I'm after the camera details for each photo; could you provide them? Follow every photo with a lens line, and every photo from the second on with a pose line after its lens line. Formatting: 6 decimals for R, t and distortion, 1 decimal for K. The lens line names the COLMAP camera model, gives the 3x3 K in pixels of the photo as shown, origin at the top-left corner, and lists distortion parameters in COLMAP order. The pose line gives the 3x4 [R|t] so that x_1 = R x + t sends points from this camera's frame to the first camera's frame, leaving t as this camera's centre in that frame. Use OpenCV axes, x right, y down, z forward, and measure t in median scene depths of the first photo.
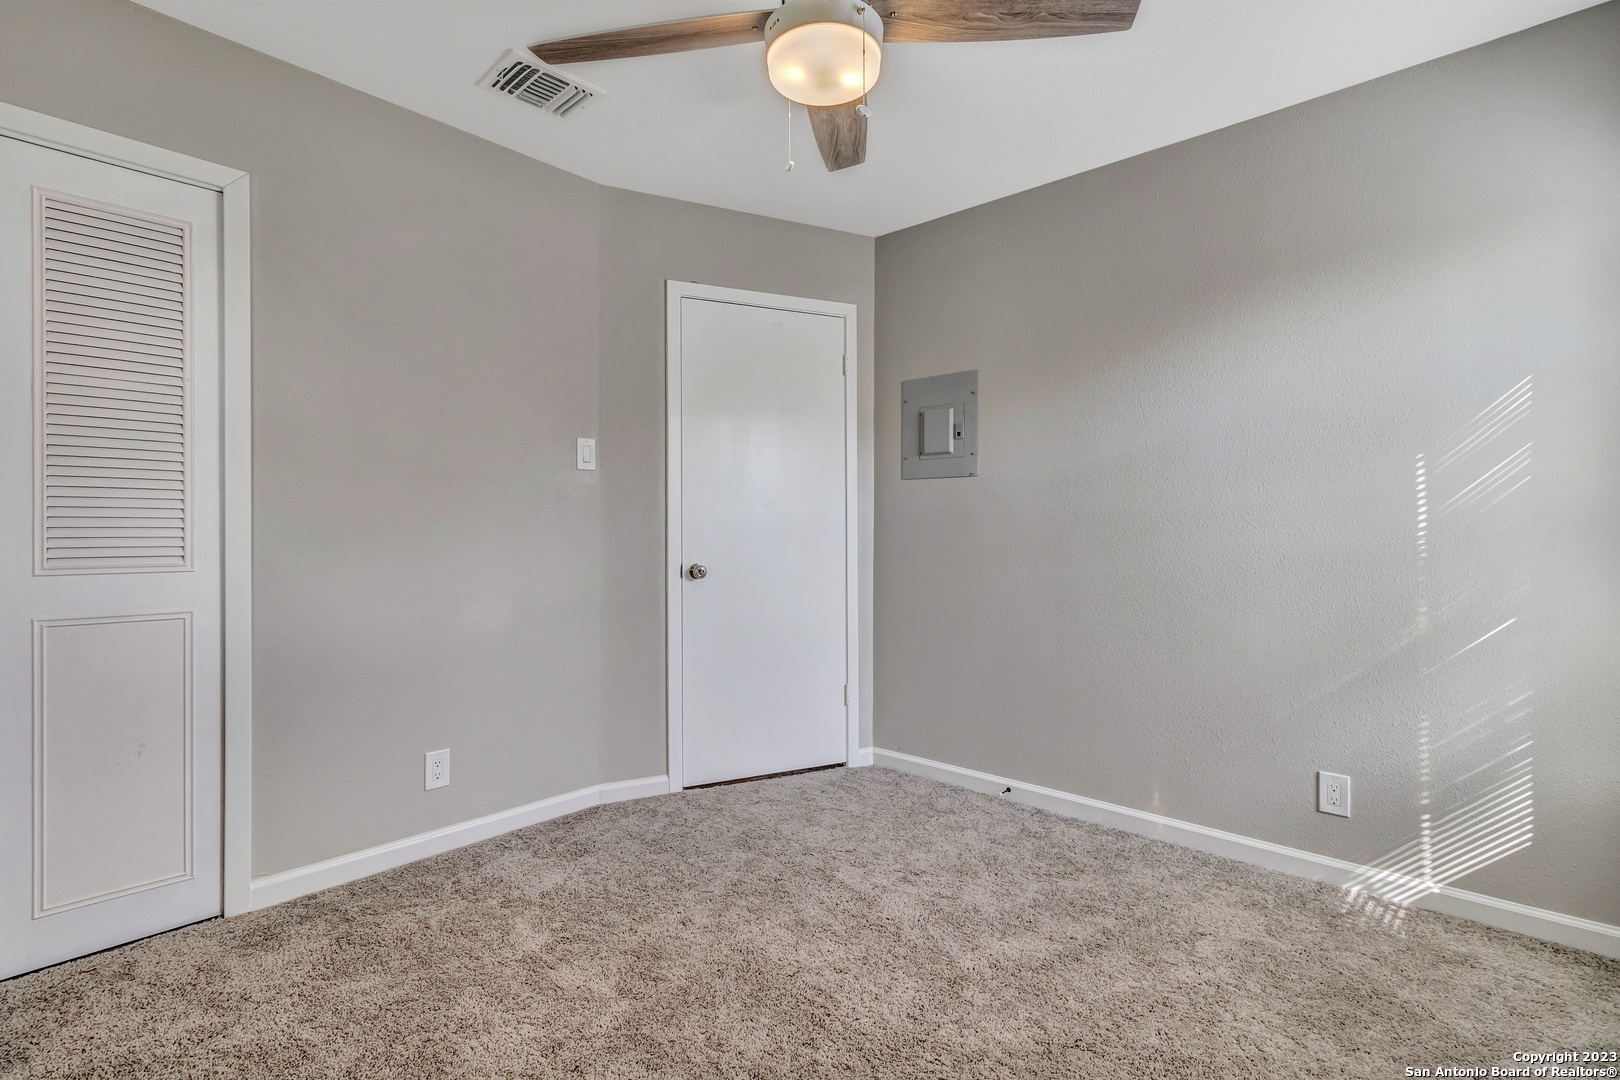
lens RADIAL K [[761.0, 0, 815.9], [0, 761.0, 525.8], [0, 0, 1]] dist [-0.000675, 0.000516]
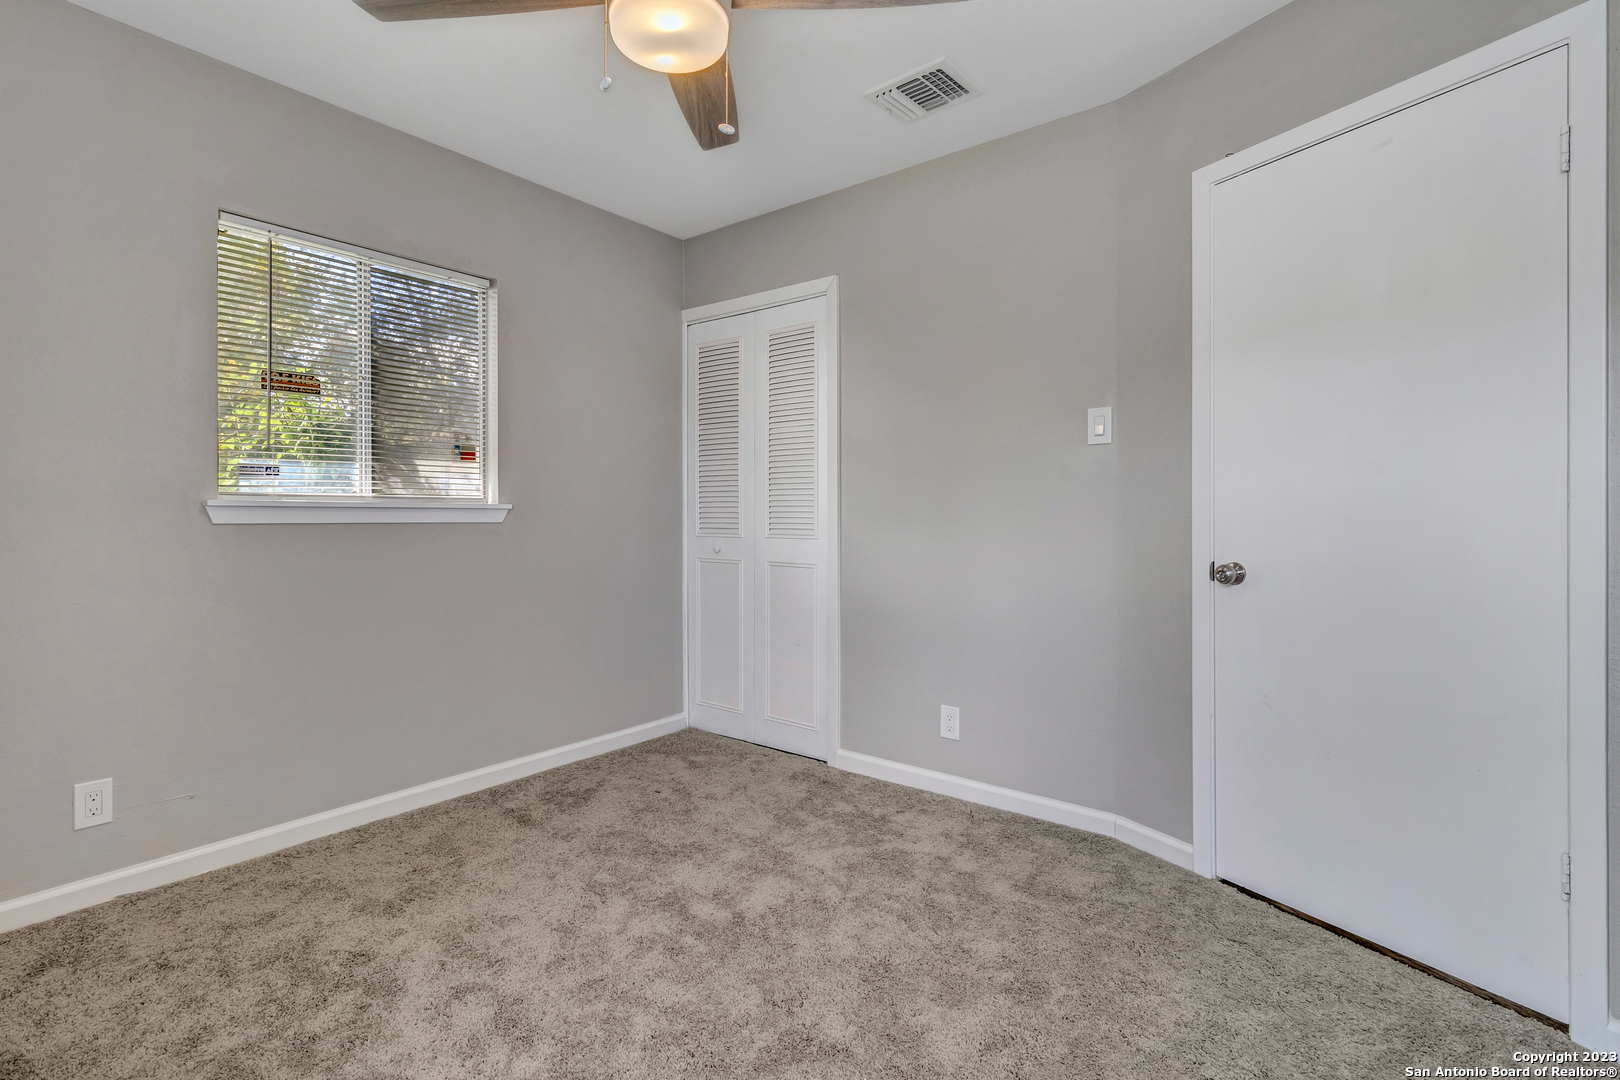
lens RADIAL K [[764.3, 0, 812.7], [0, 764.3, 514.9], [0, 0, 1]] dist [-0.002076, 0.000401]
pose [[0.067982, 0.000953, -0.997686, 0.643304], [0.003176, 0.999994, 0.001171, 0.005974], [0.997681, -0.003248, 0.067979, 0.726367]]
